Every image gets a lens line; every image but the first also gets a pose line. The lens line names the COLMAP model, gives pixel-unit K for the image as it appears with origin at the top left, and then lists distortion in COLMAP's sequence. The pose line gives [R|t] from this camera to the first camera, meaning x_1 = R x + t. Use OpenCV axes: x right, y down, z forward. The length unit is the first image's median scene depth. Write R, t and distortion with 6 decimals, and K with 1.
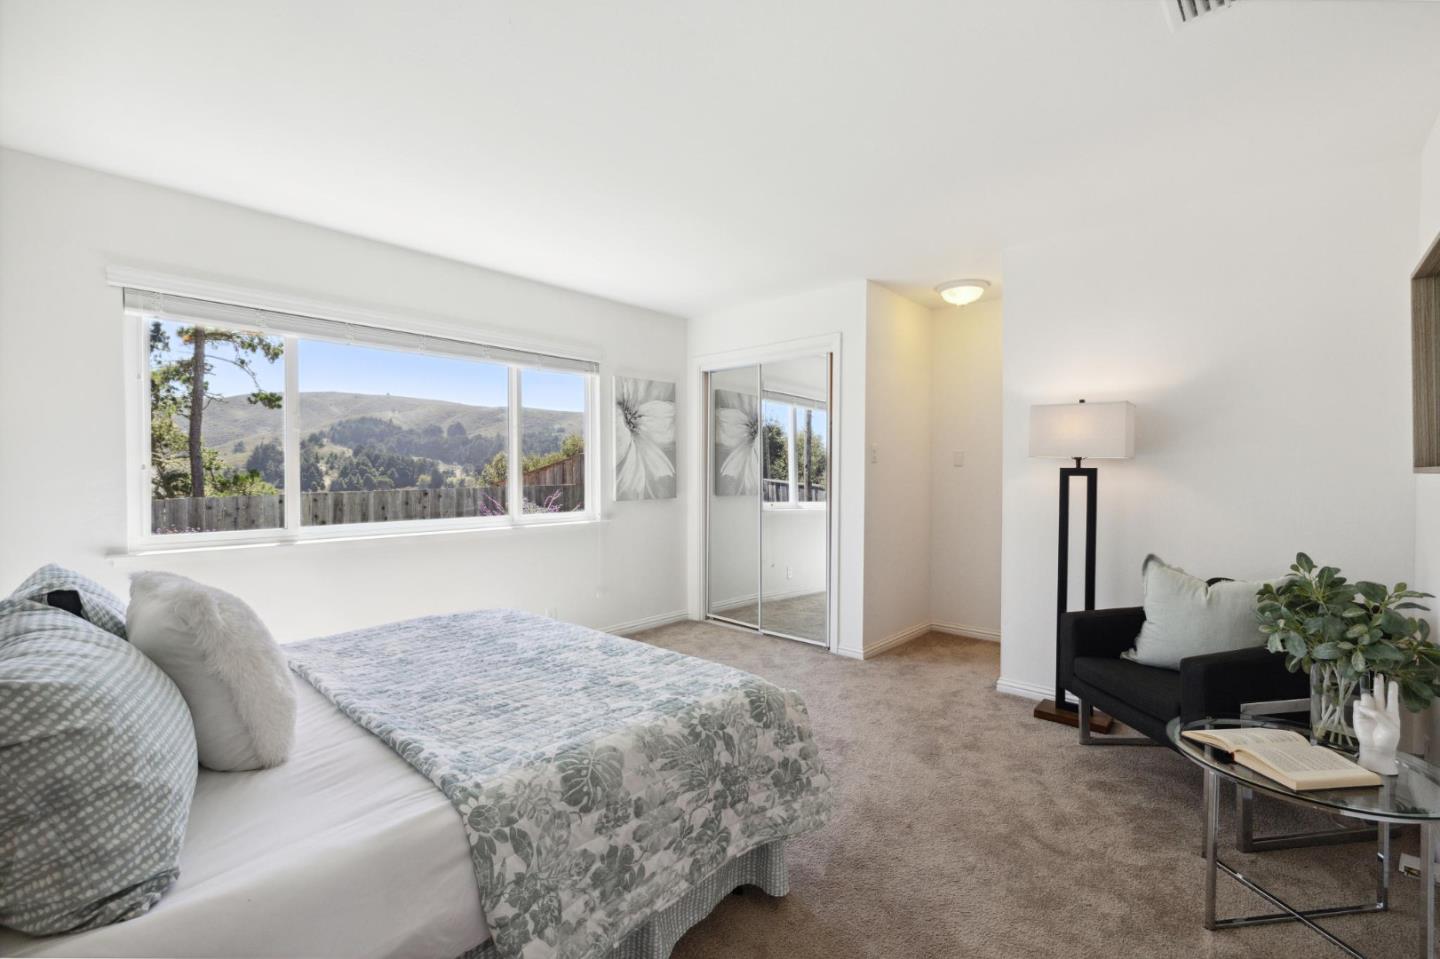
lens RADIAL K [[623.6, 0, 712.8], [0, 623.6, 490.9], [0, 0, 1]] dist [0.001823, 0.000197]
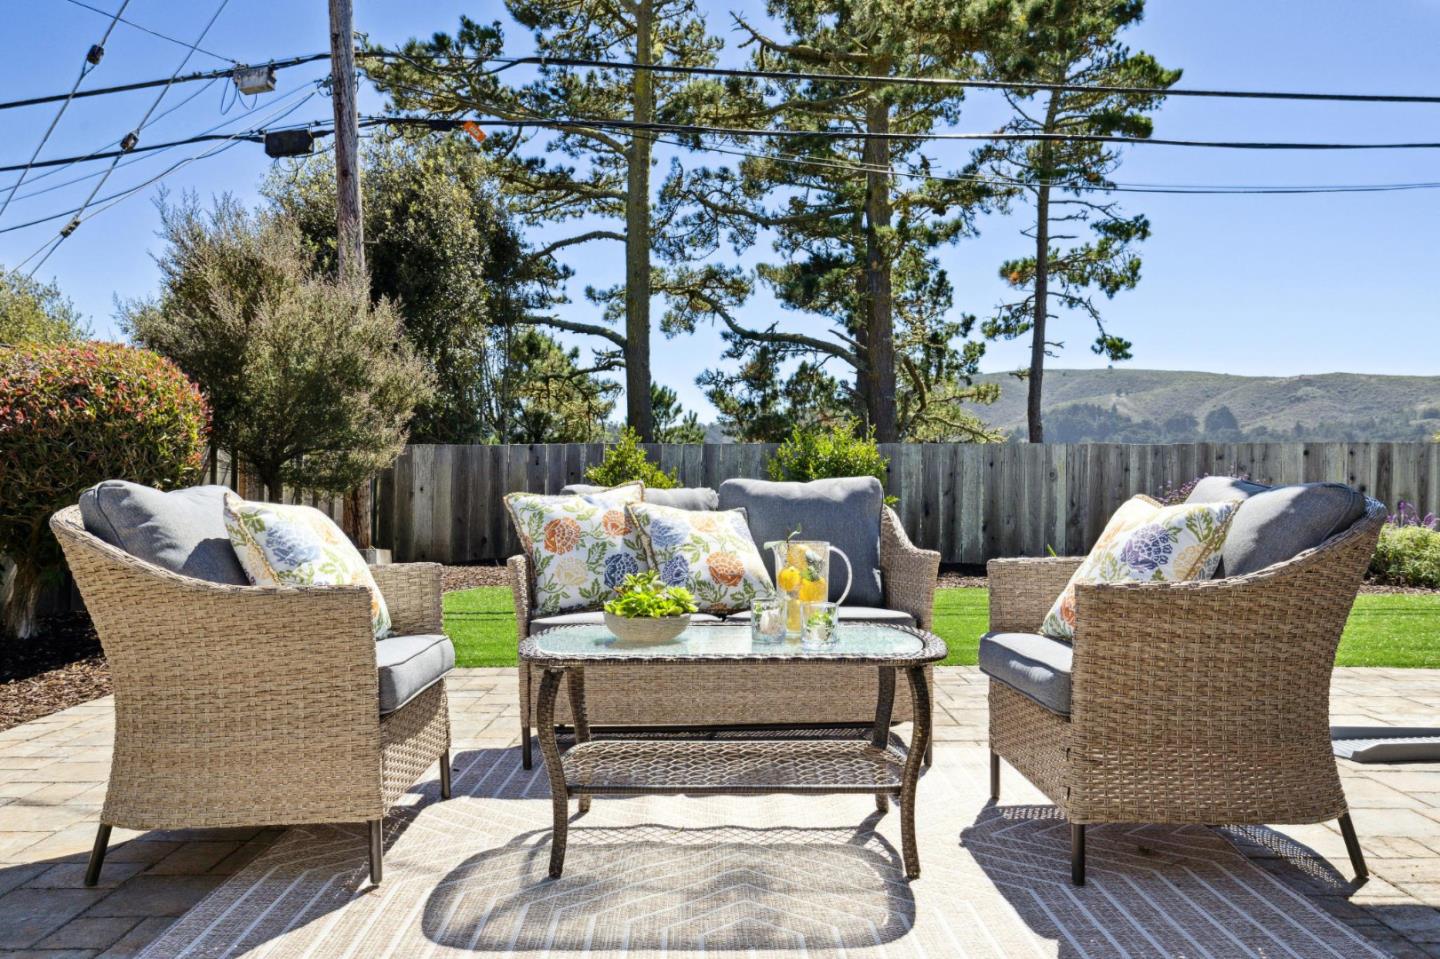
lens RADIAL K [[1045.1, 0, 724.4], [0, 1045.1, 459.5], [0, 0, 1]] dist [0.002618, 0.004146]
pose [[0.673408, -0.003828, -0.739261, -0.158020], [-0.040915, 0.998261, -0.042440, 0.054495], [0.738138, 0.058826, 0.672080, -0.121137]]
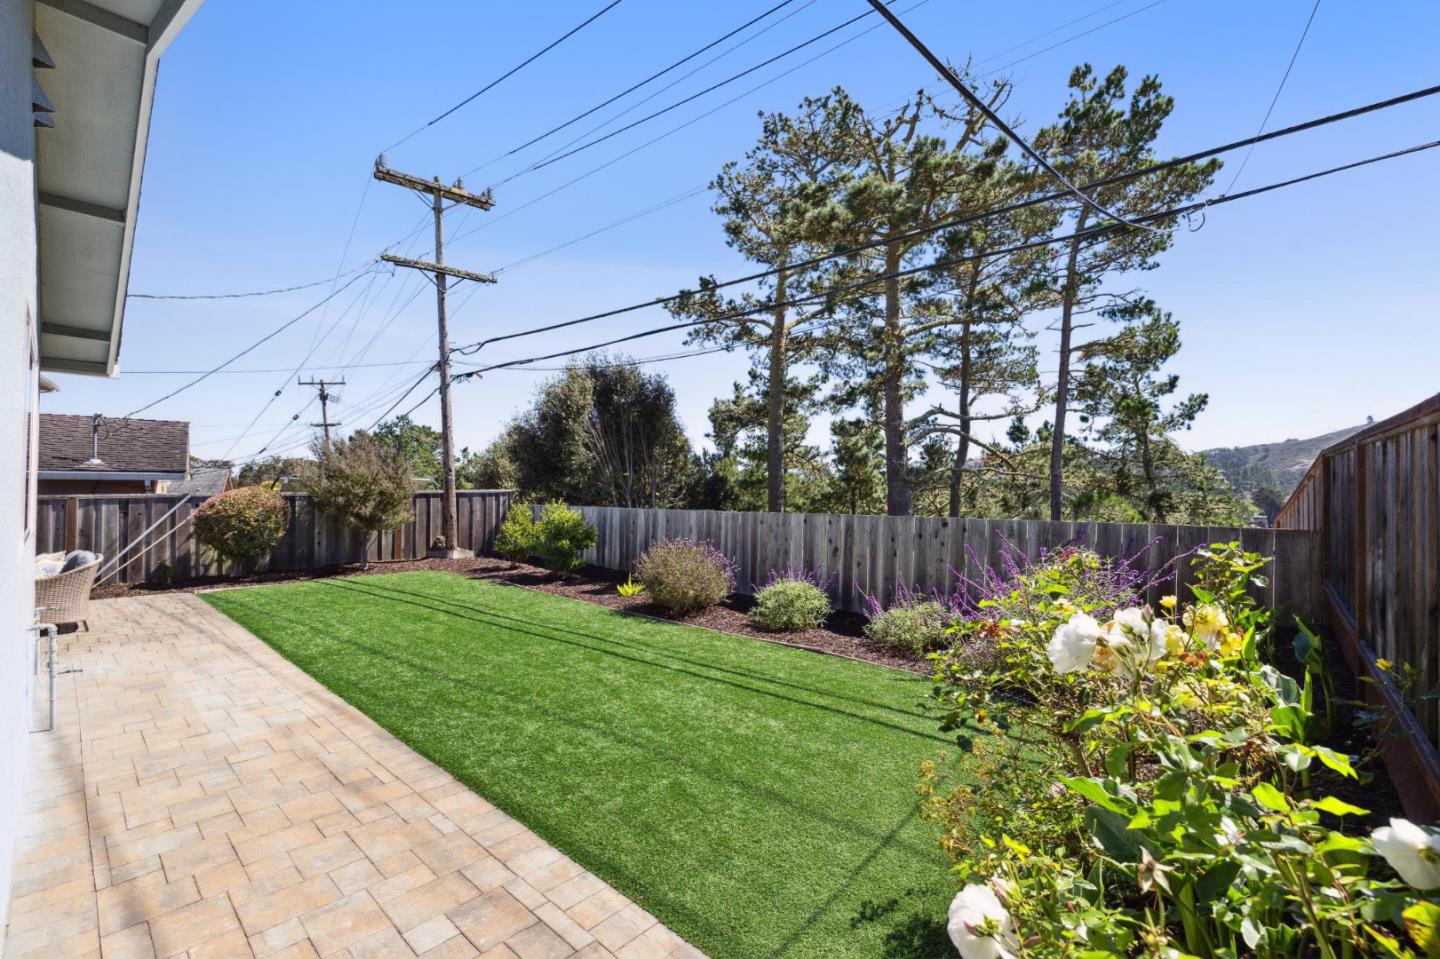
lens RADIAL K [[598.9, 0, 720.0], [0, 598.9, 479.5], [0, 0, 1]] dist [0.000509, 0.000047]
pose [[0.005741, -0.012391, -0.999907, 0.114674], [-0.041608, 0.999054, -0.012619, -0.016733], [0.999118, 0.041677, 0.005220, 0.493651]]
